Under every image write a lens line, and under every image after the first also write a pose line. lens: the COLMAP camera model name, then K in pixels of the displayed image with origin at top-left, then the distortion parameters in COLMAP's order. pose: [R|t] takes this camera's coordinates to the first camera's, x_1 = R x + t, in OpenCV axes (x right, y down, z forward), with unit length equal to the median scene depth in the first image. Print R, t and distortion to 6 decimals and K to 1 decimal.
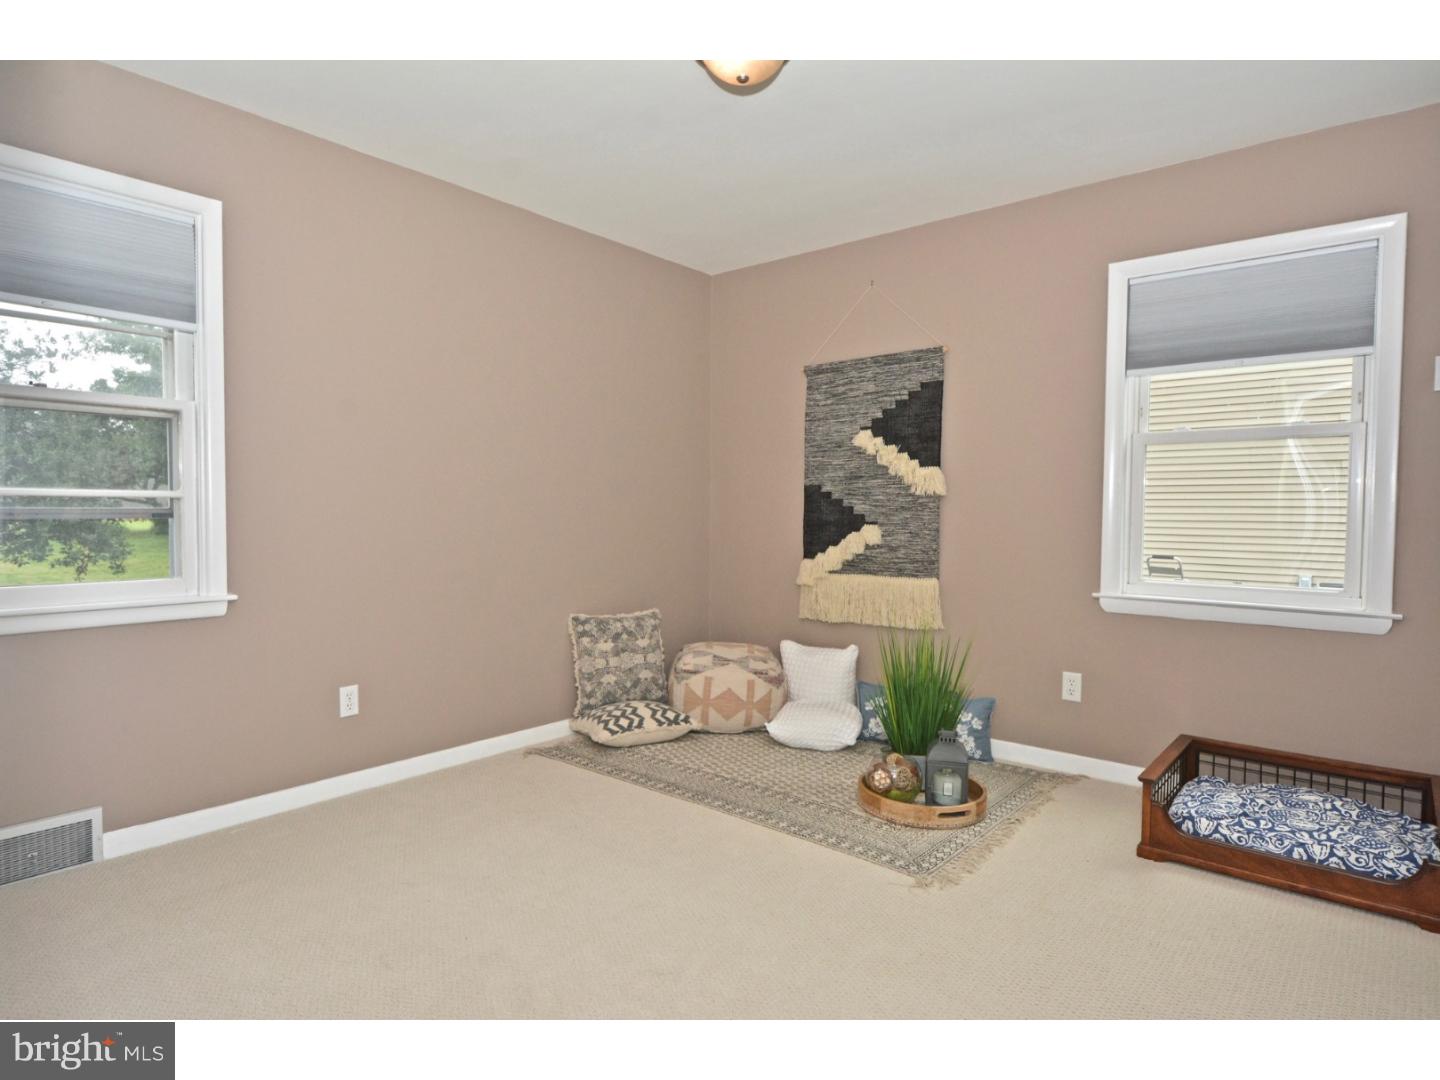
lens RADIAL K [[789.7, 0, 714.8], [0, 789.7, 539.8], [0, 0, 1]] dist [0.004063, -0.003819]
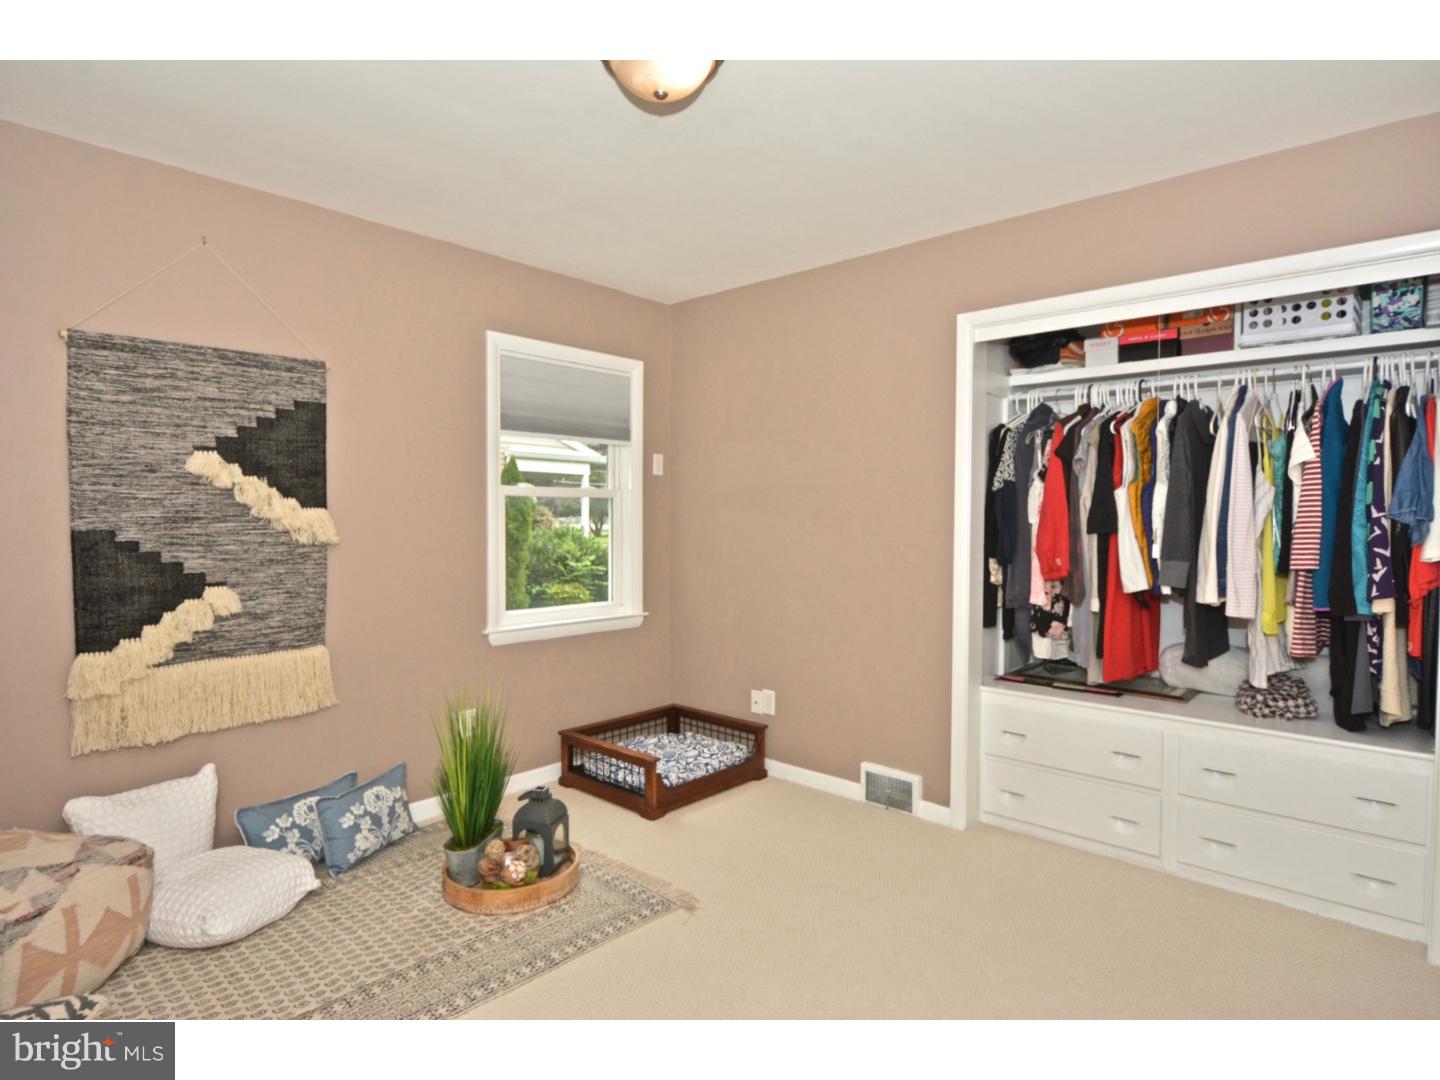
lens RADIAL K [[789.7, 0, 714.4], [0, 789.7, 540.9], [0, 0, 1]] dist [0.004063, -0.003819]
pose [[0.048503, -0.037195, 0.998130, -0.490512], [0.037739, 0.998661, 0.035381, -0.069277], [-0.998110, 0.035953, 0.049841, 0.532559]]
